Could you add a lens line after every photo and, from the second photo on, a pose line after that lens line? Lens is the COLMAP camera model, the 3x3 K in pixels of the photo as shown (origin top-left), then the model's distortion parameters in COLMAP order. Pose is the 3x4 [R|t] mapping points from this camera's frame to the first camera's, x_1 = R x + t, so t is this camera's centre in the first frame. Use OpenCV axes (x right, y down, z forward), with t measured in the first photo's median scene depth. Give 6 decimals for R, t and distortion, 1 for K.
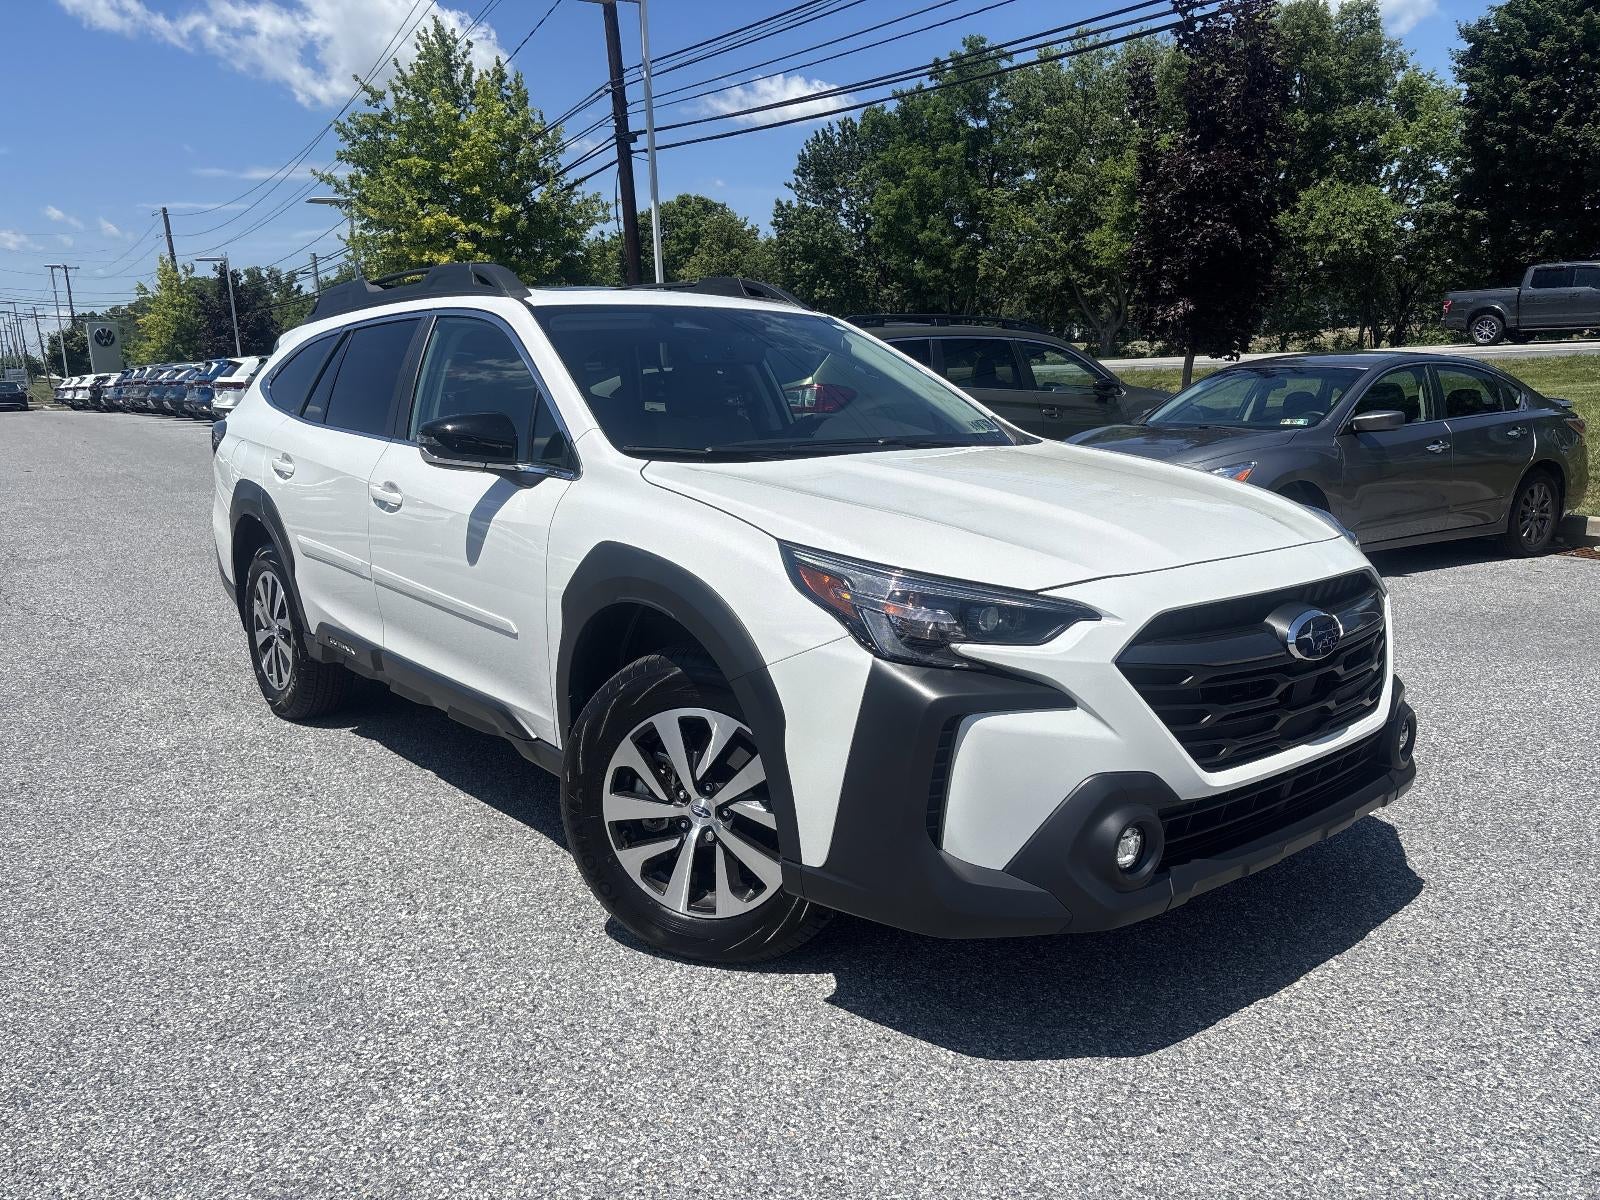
lens RADIAL K [[1220.6, 0, 786.3], [0, 1220.6, 595.7], [0, 0, 1]] dist [0.046996, -0.040725]
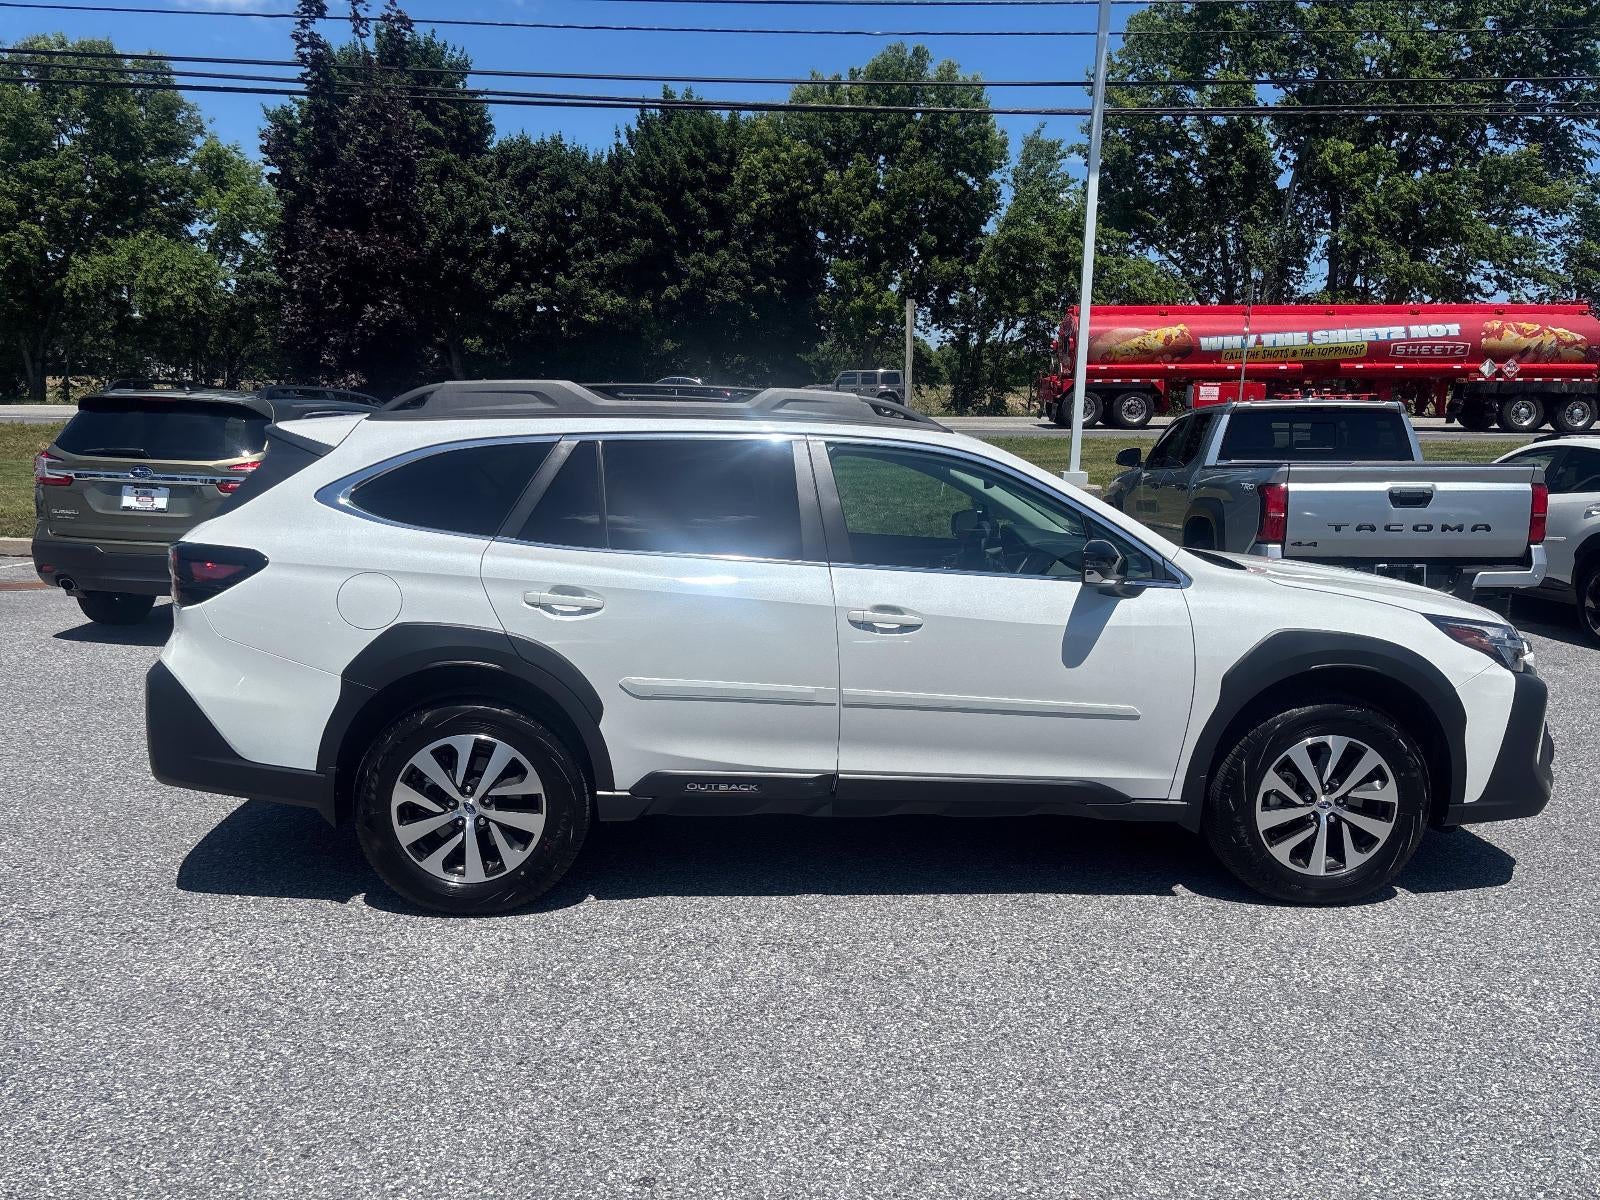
lens RADIAL K [[1225.8, 0, 800.0], [0, 1225.8, 600.0], [0, 0, 1]] dist [0.047553, -0.000233]
pose [[0.571597, -0.082666, 0.816360, -1.178659], [0.113700, 0.993294, 0.020972, -0.124385], [-0.812619, 0.080833, 0.577163, 0.456583]]
